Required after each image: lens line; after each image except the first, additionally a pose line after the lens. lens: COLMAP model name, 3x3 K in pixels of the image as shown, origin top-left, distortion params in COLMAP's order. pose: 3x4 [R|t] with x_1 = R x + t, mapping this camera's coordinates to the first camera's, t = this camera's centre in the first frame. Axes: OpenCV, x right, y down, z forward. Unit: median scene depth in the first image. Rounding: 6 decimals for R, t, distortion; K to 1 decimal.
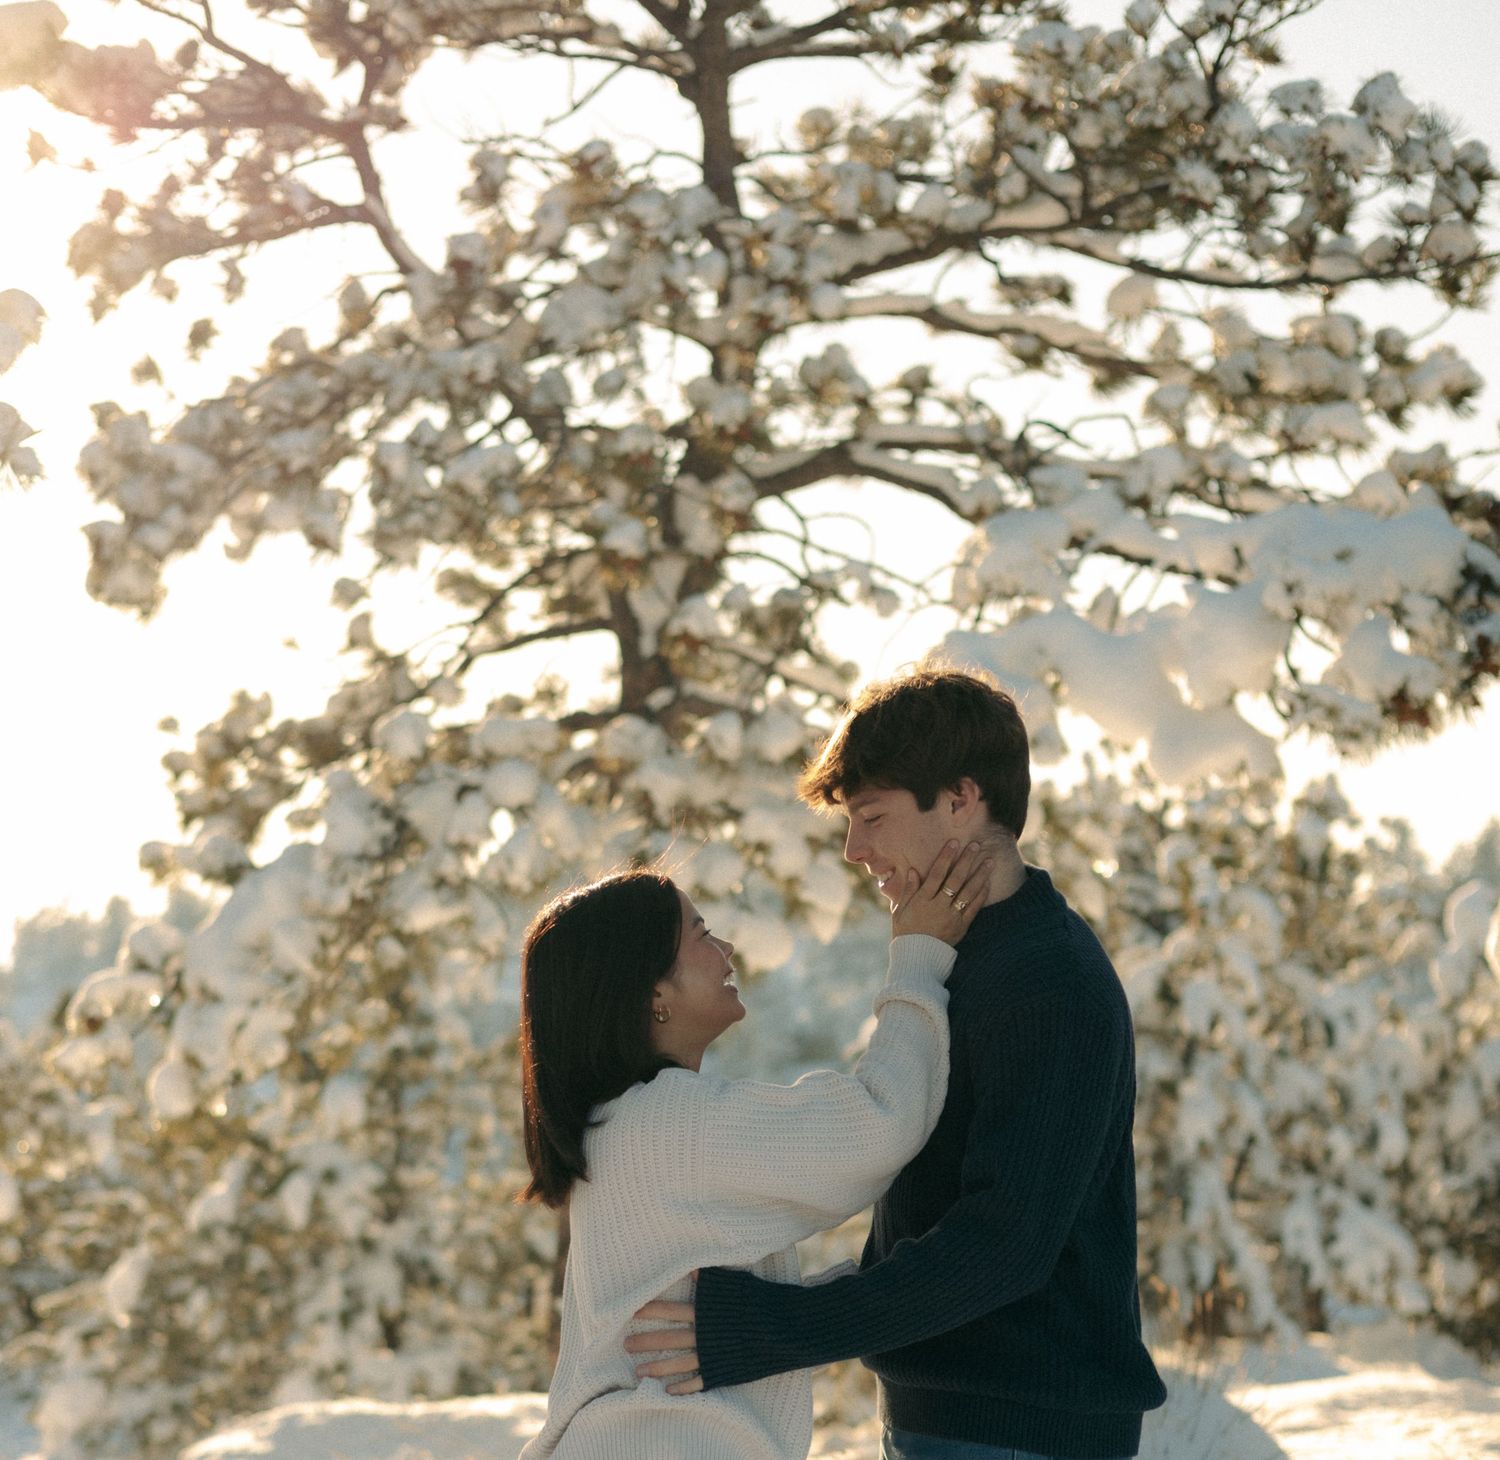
lens RADIAL K [[3740.9, 0, 567.1], [0, 3740.9, 1064.7], [0, 0, 1]] dist [0.007579, 0.084287]
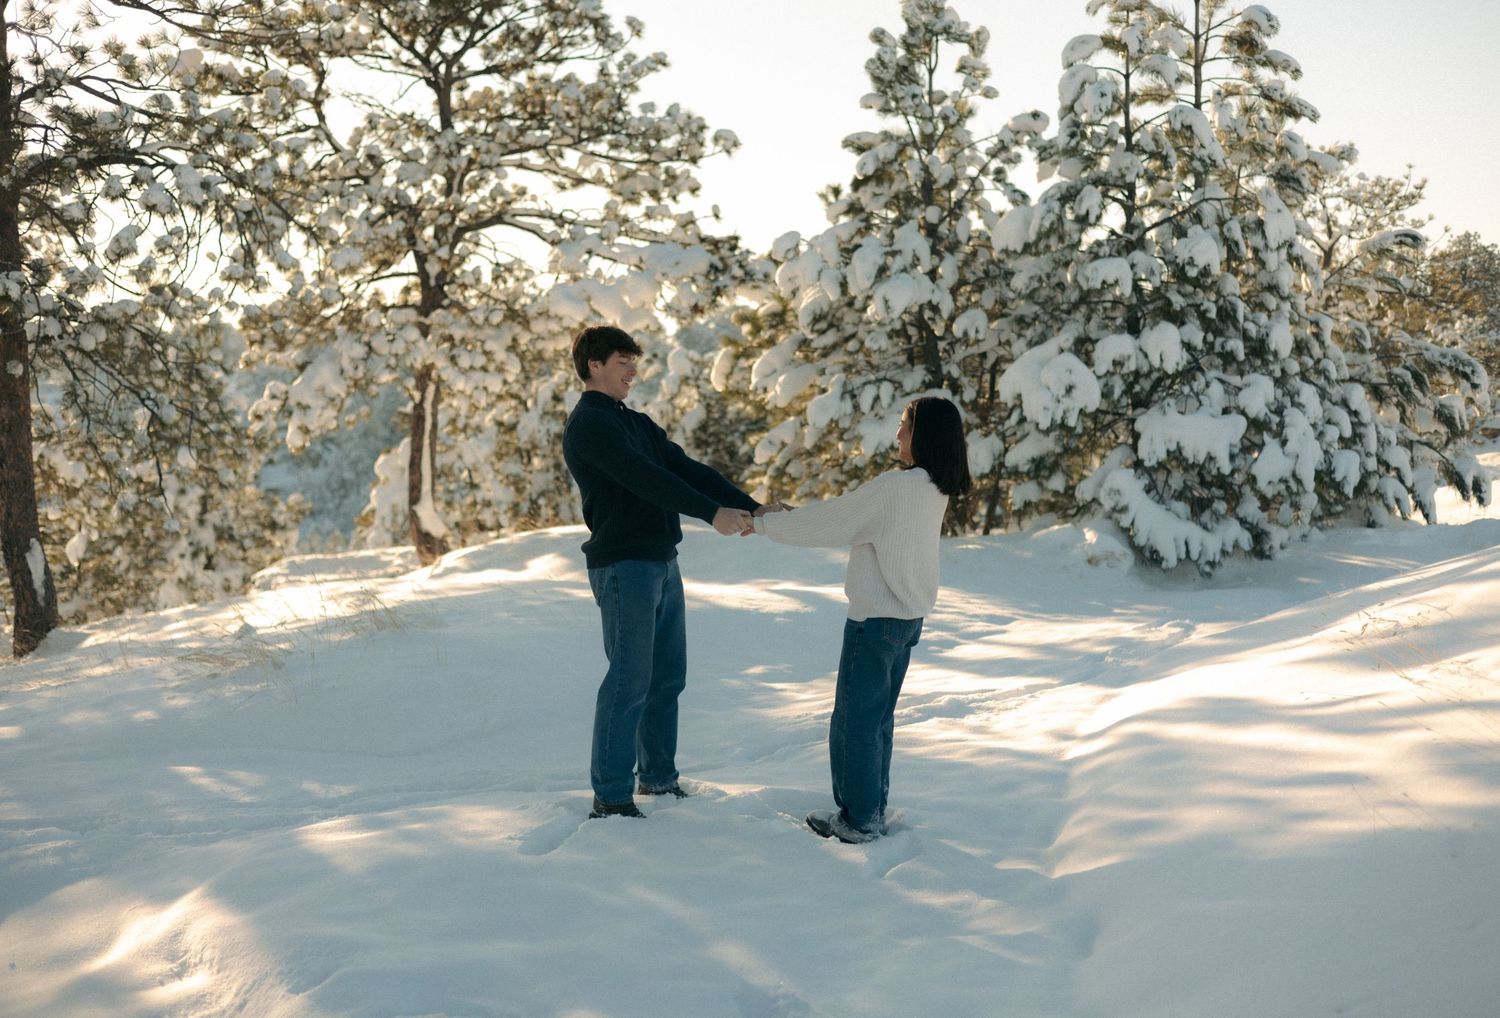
lens RADIAL K [[2312.2, 0, 750.0], [0, 2312.2, 509.0], [0, 0, 1]] dist [0.010238, -0.000278]
pose [[0.957648, -0.044254, 0.284520, -0.272446], [0.036276, 0.998788, 0.033253, 0.014423], [-0.285647, -0.021524, 0.958093, -0.834796]]
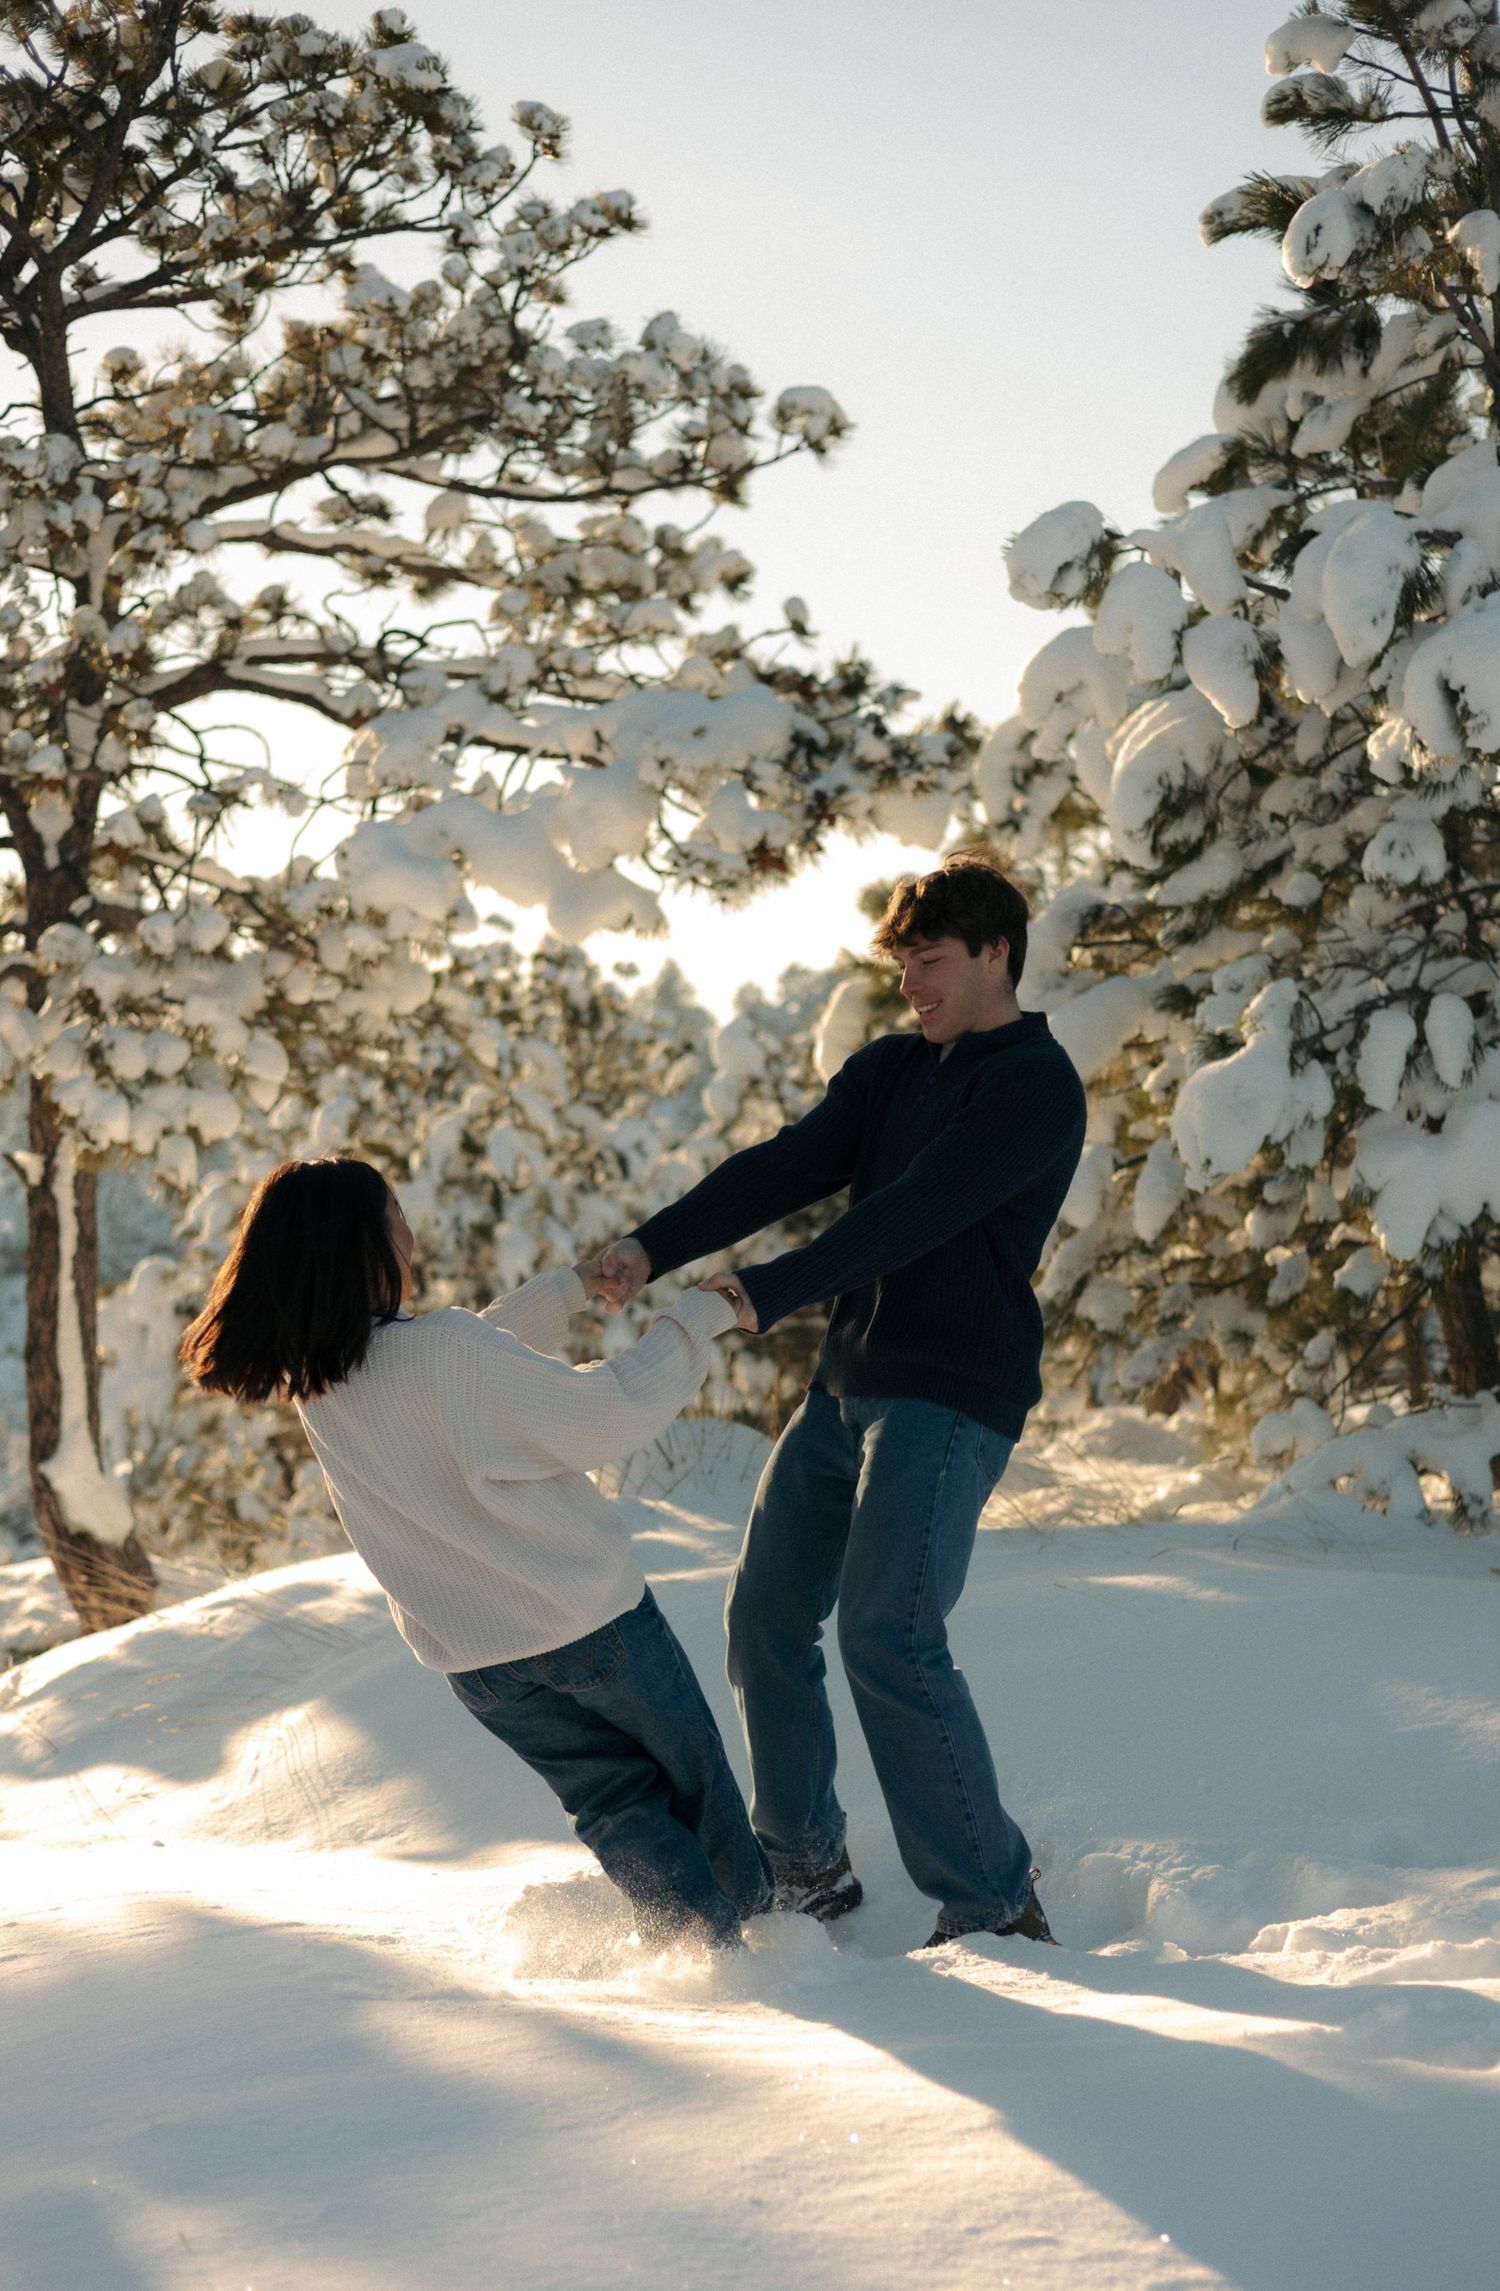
lens RADIAL K [[3778.9, 0, 820.6], [0, 3778.9, 1147.2], [0, 0, 1]] dist [0.125264, -0.007958]
pose [[0.955847, -0.104295, 0.274734, -0.078940], [0.111380, 0.993725, -0.010272, 0.007849], [-0.271939, 0.040418, 0.961465, -0.120054]]
